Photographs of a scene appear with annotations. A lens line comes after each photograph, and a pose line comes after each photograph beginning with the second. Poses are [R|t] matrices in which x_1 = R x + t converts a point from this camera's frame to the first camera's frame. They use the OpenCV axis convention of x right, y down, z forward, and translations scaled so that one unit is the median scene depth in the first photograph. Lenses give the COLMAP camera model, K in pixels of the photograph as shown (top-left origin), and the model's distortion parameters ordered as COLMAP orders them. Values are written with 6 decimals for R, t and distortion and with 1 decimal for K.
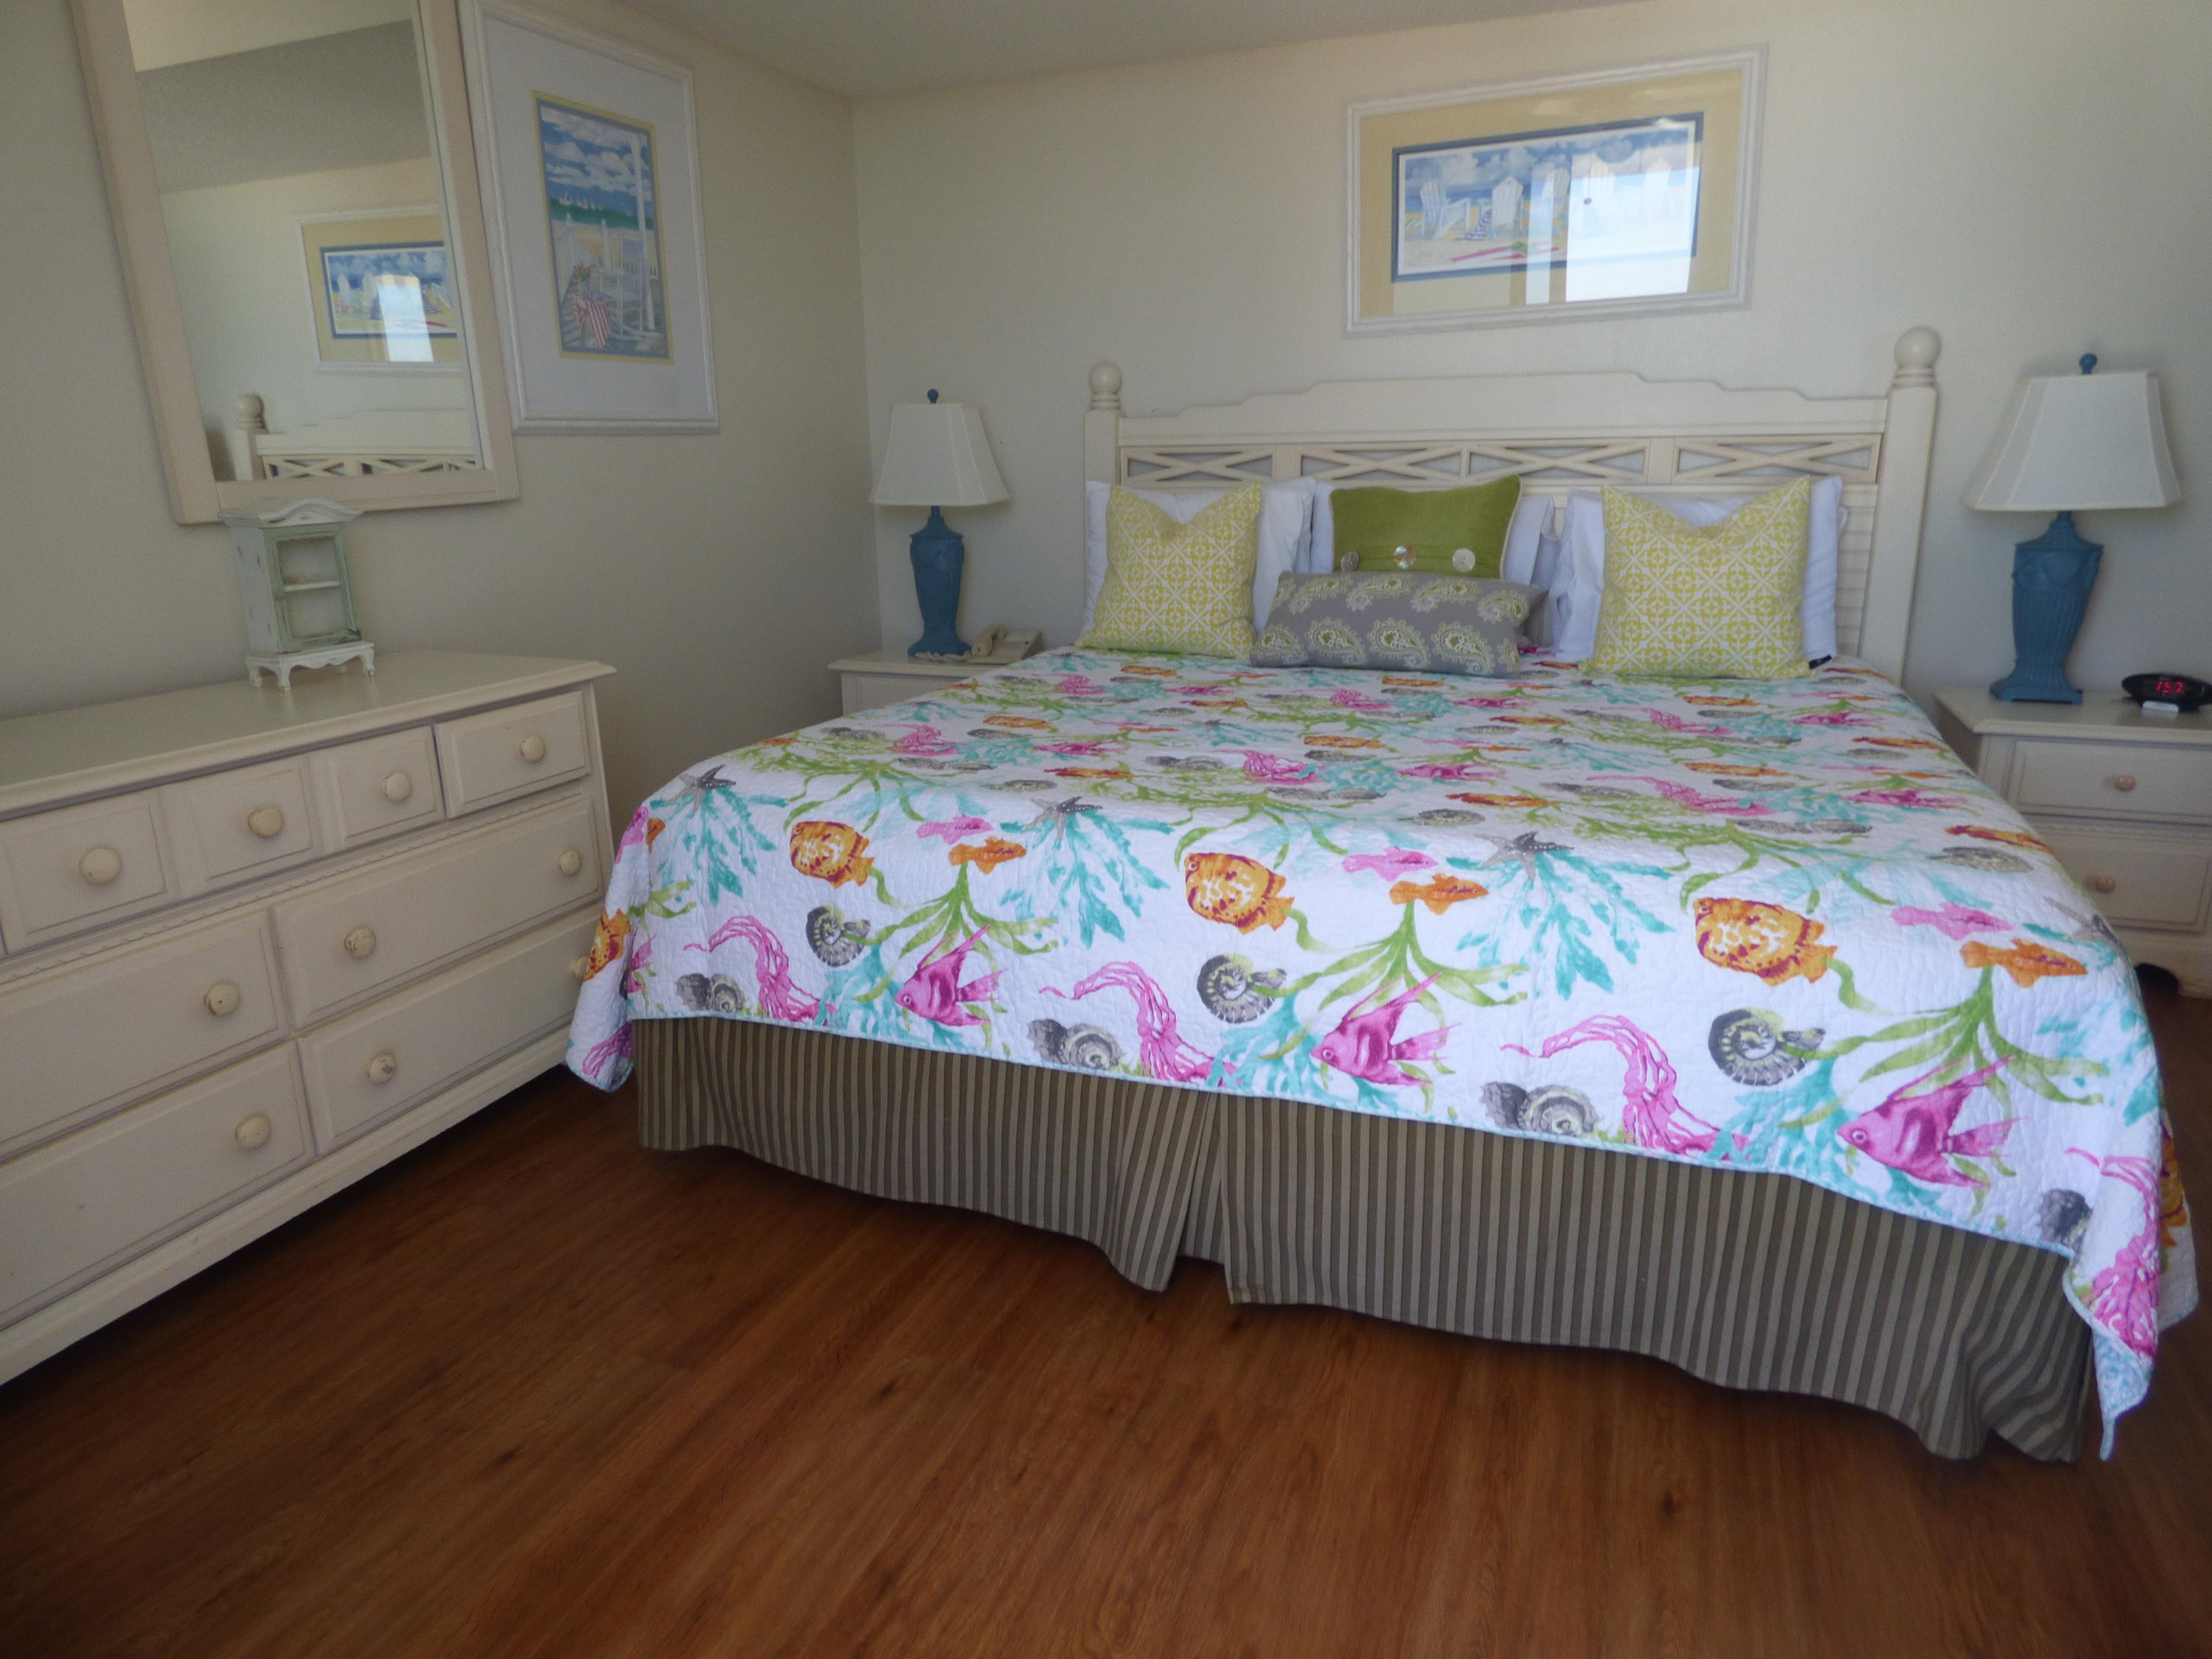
lens RADIAL K [[1329.5, 0, 1118.2], [0, 1329.5, 825.4], [0, 0, 1]] dist [0.016581, -0.027443]
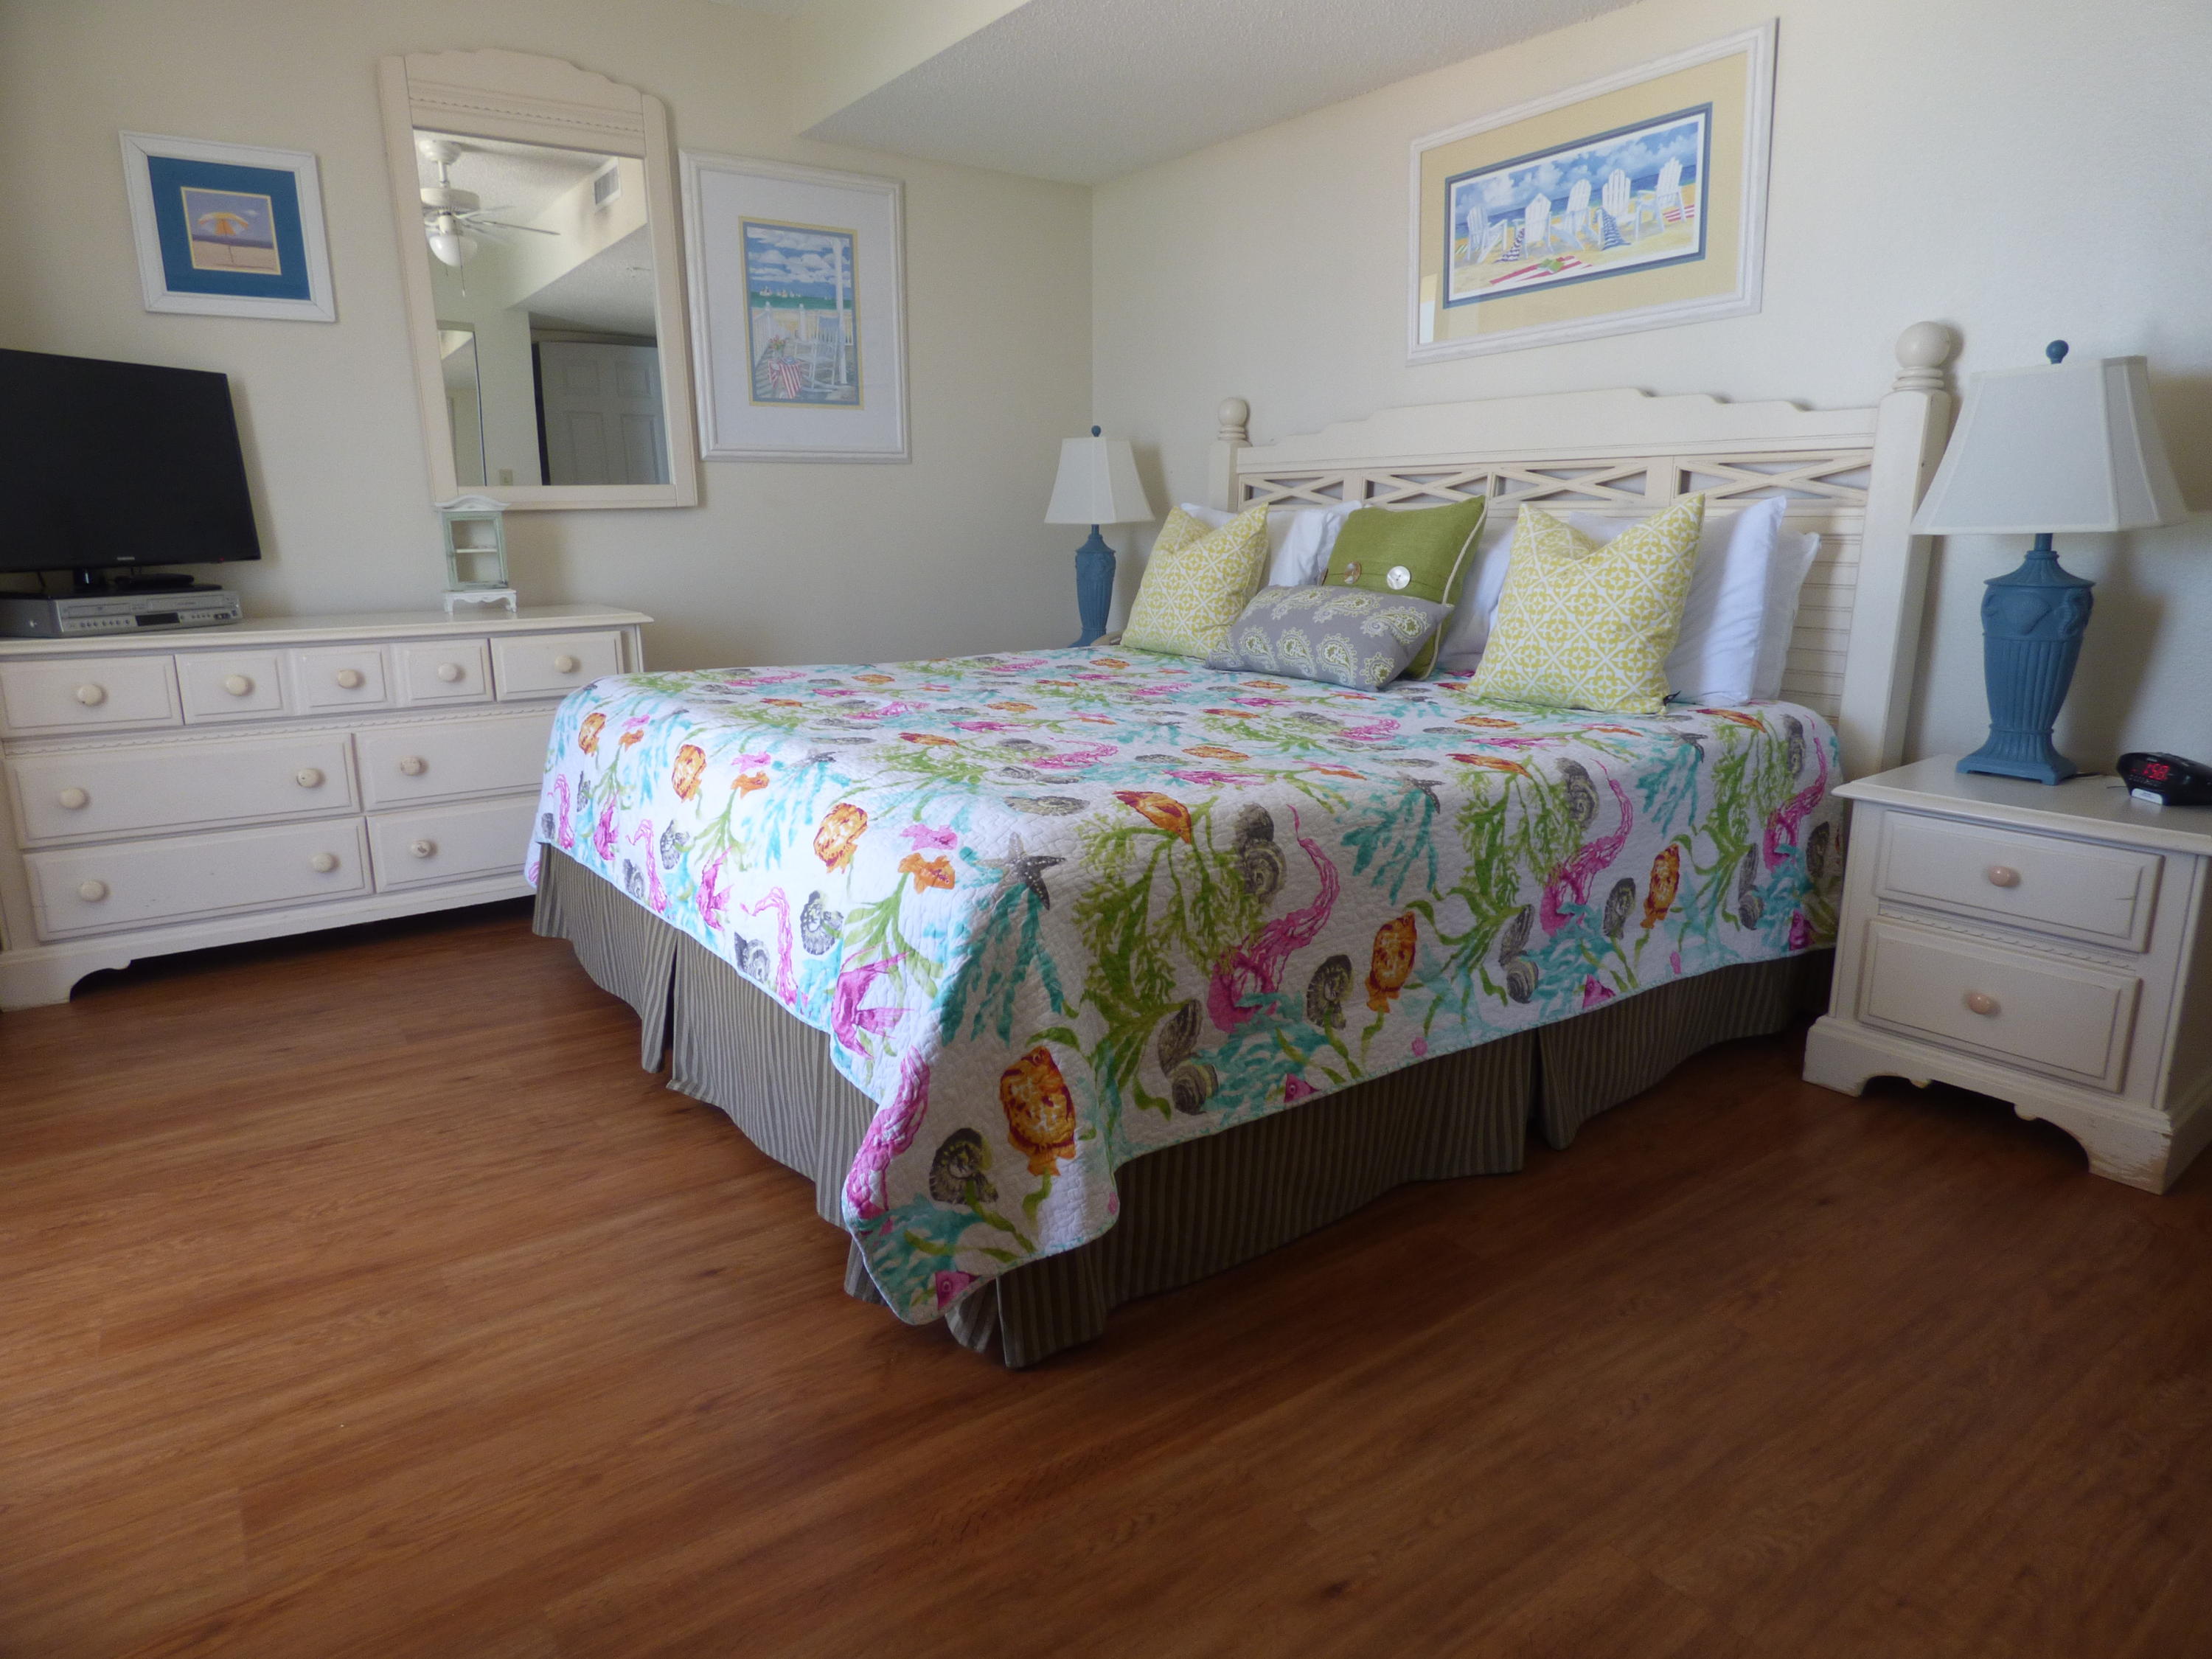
lens RADIAL K [[1355.0, 0, 1184.5], [0, 1355.0, 876.4], [0, 0, 1]] dist [-0.058727, 0.058612]
pose [[0.846527, 0.147061, -0.511630, 0.720685], [-0.155094, 0.987524, 0.027238, 0.021044], [0.509253, 0.056293, 0.858774, 0.064472]]
